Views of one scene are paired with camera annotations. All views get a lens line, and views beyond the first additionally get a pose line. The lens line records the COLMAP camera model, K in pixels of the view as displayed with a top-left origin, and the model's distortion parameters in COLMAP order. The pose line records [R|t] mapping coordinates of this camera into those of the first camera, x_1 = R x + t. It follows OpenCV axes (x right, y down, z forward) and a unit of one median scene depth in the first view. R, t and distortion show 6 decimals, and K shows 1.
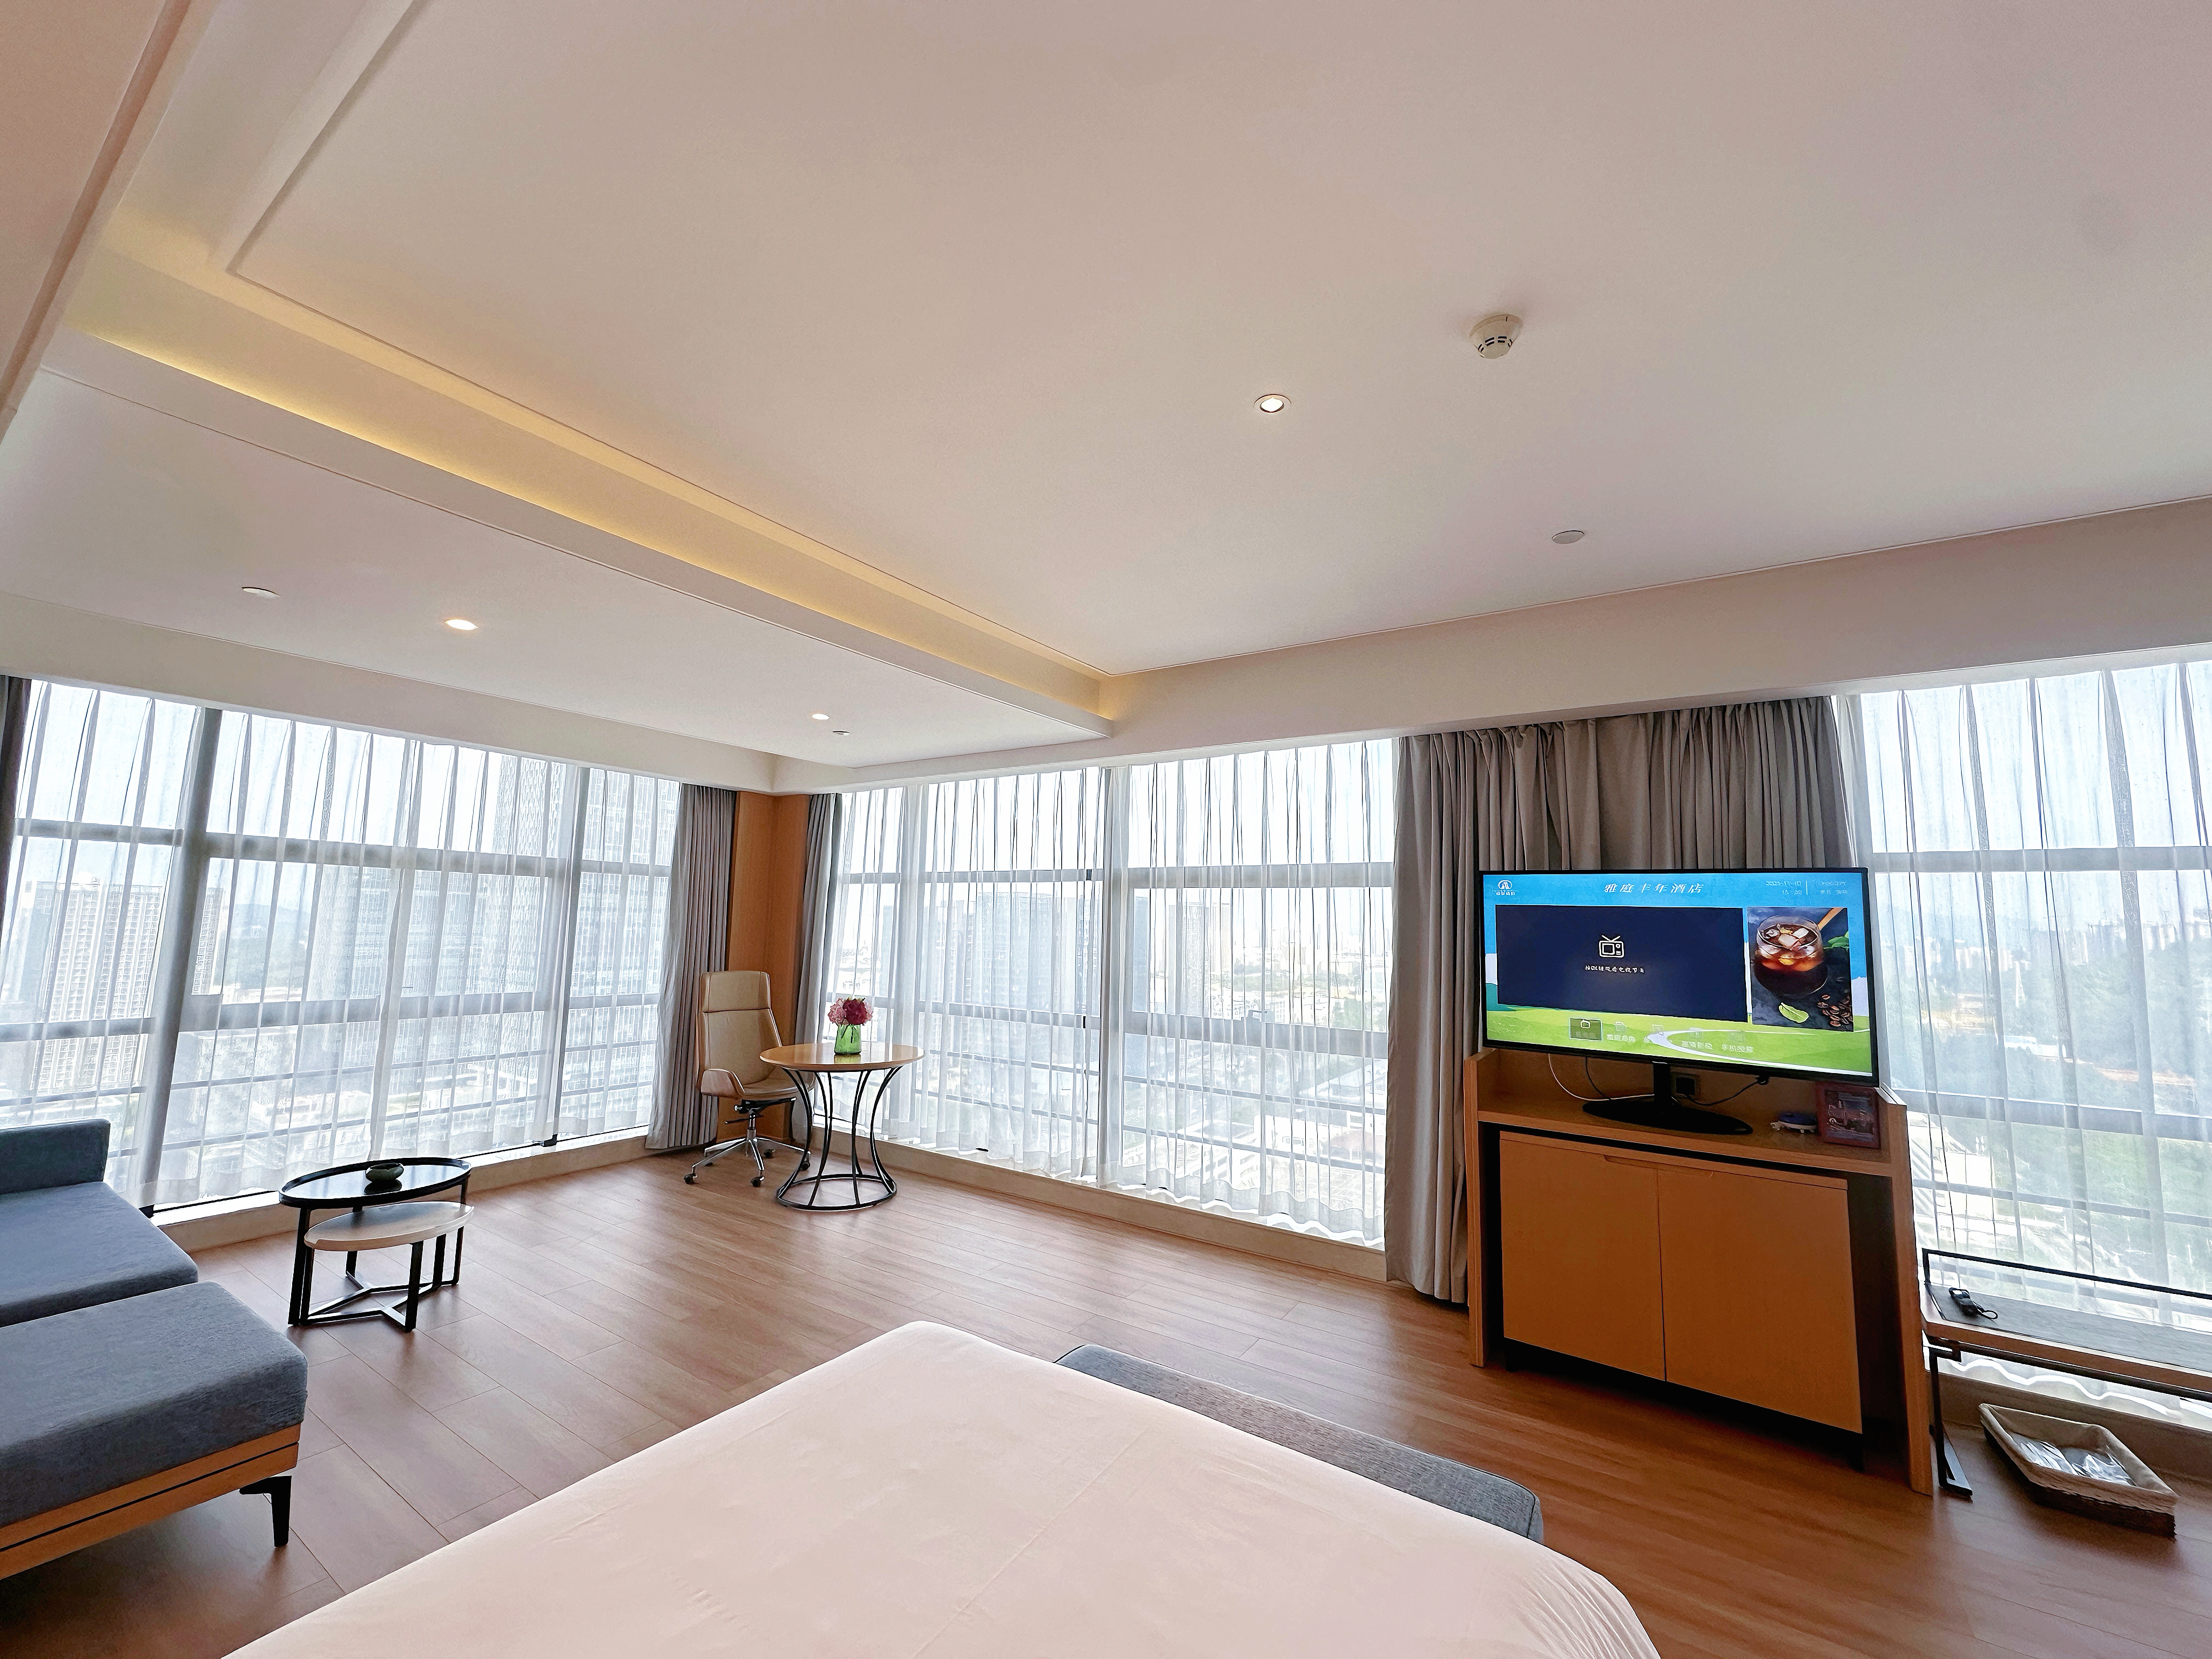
lens RADIAL K [[886.0, 0, 1106.0], [0, 886.0, 829.5], [0, 0, 1]] dist [0.003774, 0.000165]
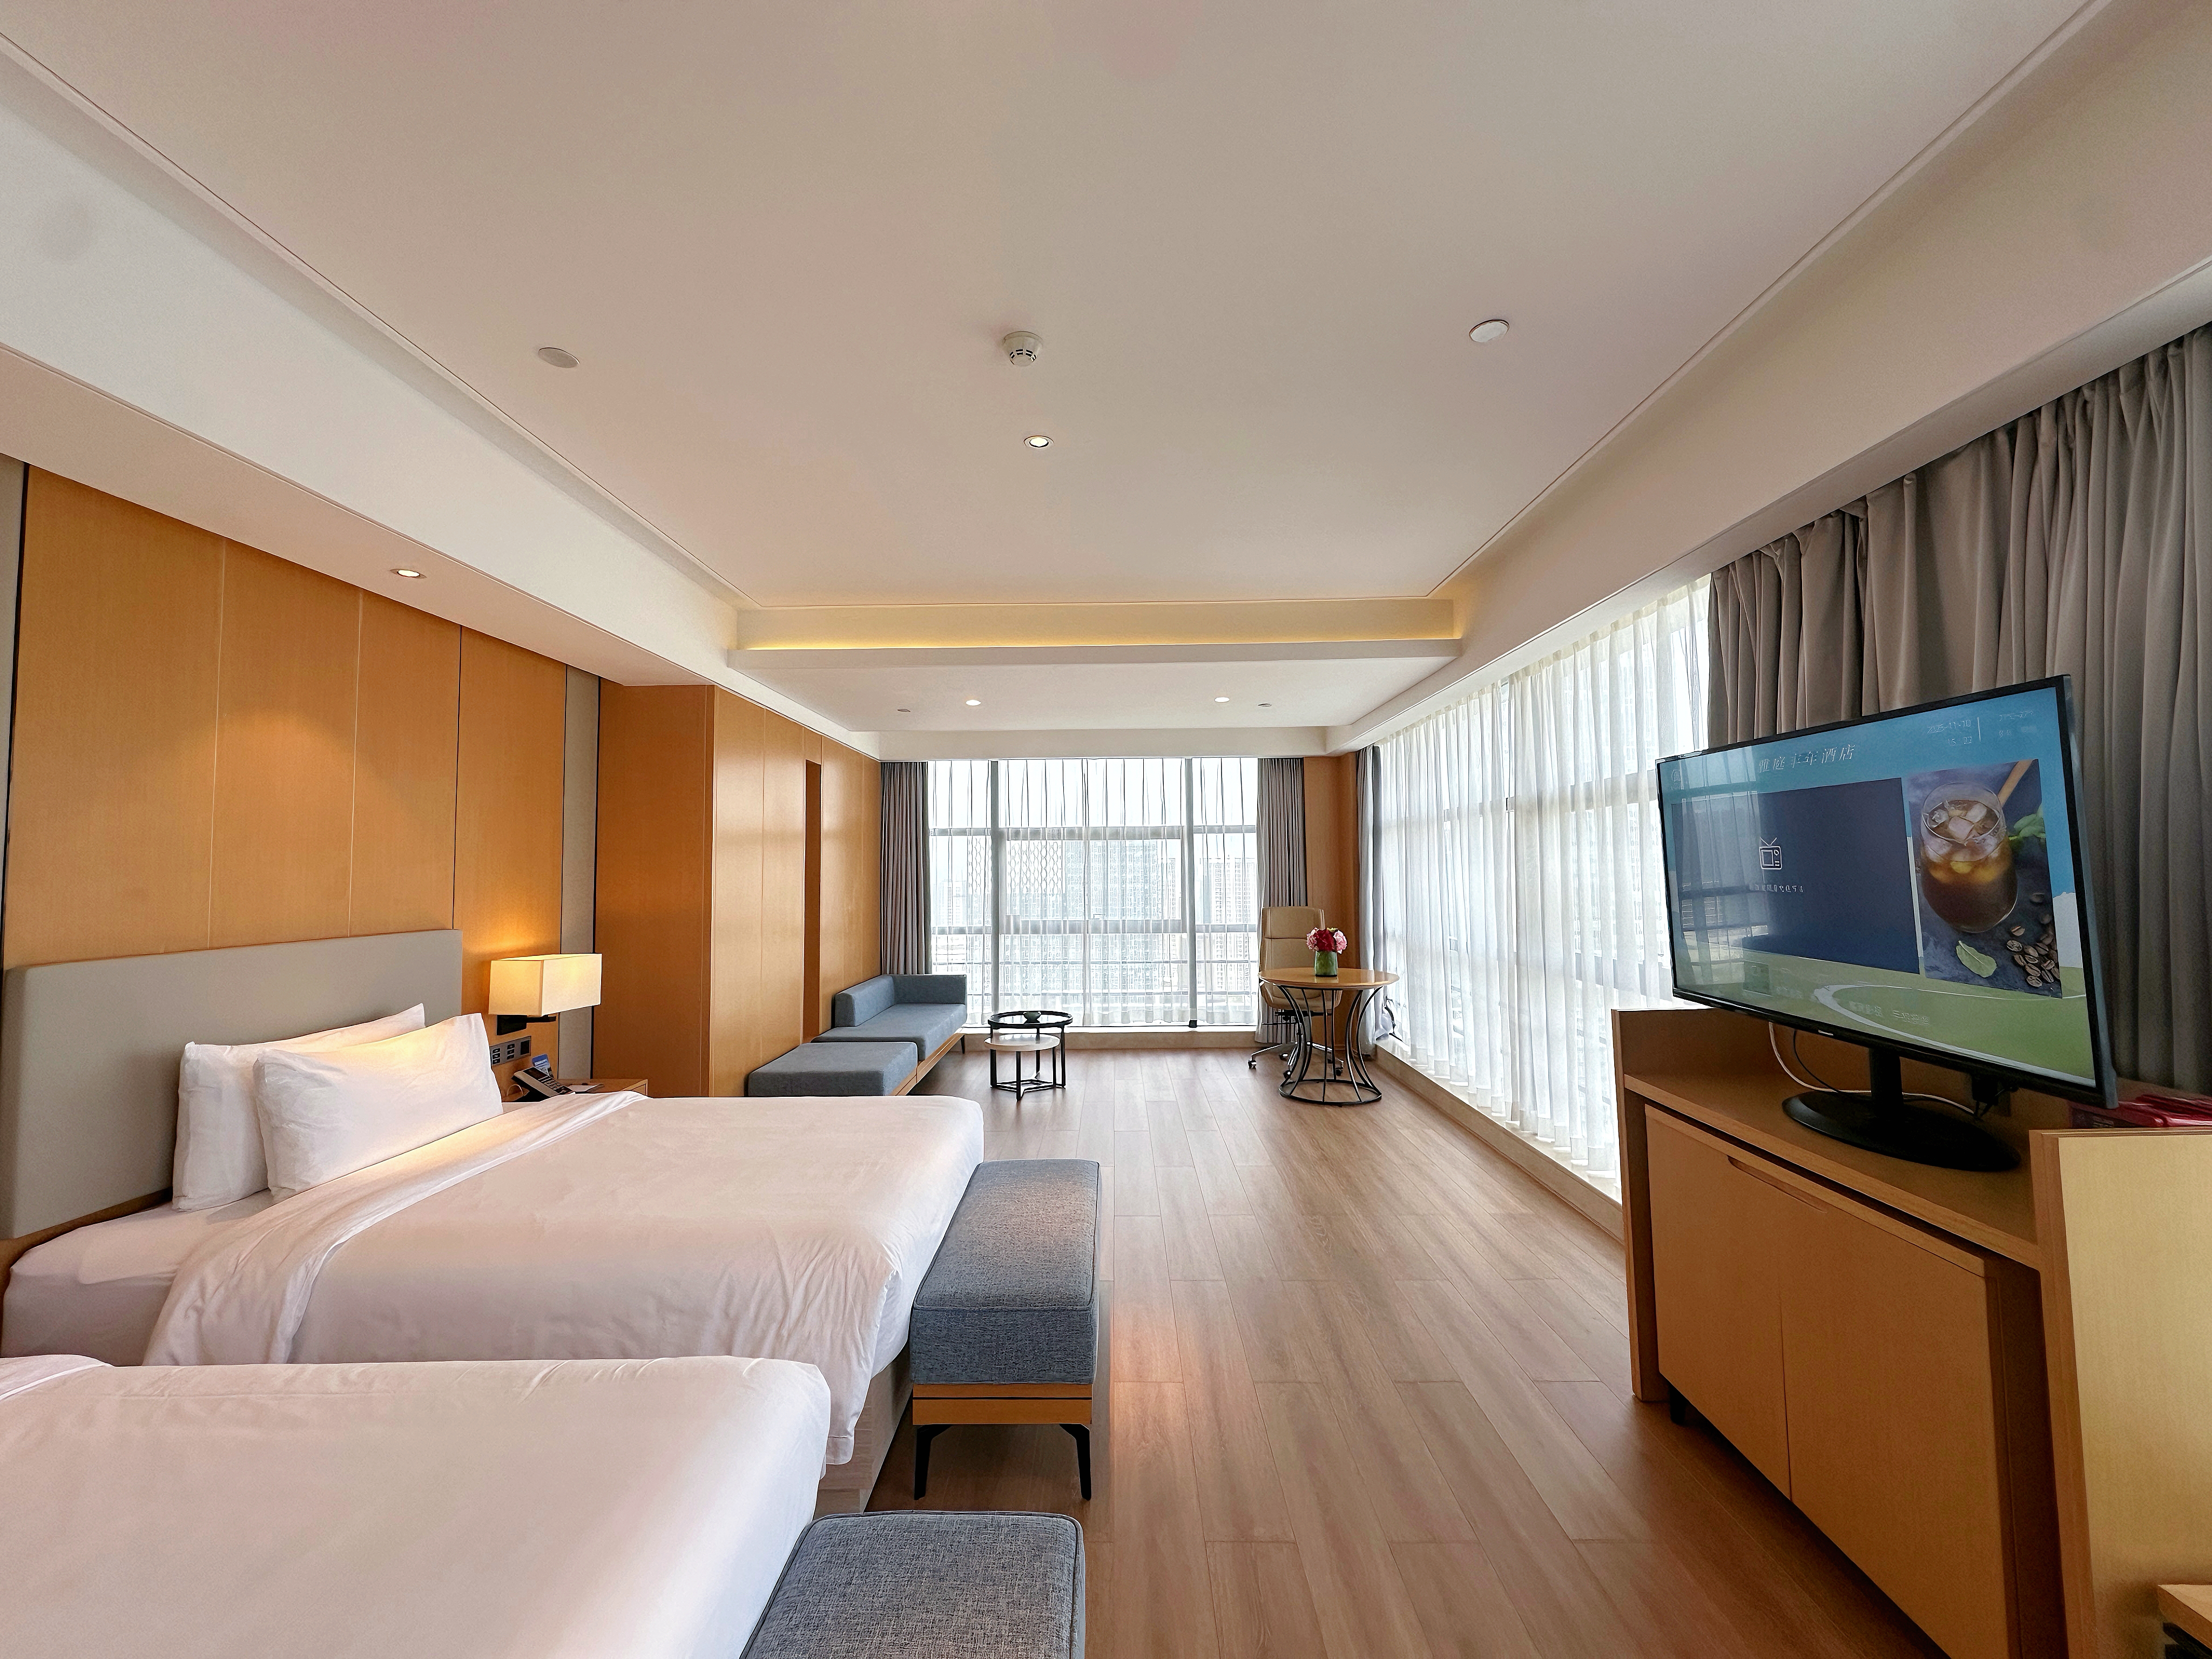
lens RADIAL K [[882.4, 0, 1106.4], [0, 882.4, 832.6], [0, 0, 1]] dist [-0.001233, 0.000551]
pose [[0.544164, -0.067943, -0.836223, 0.755659], [0.118586, 0.992938, -0.003508, 0.053796], [0.830556, -0.097255, 0.548378, 0.210674]]
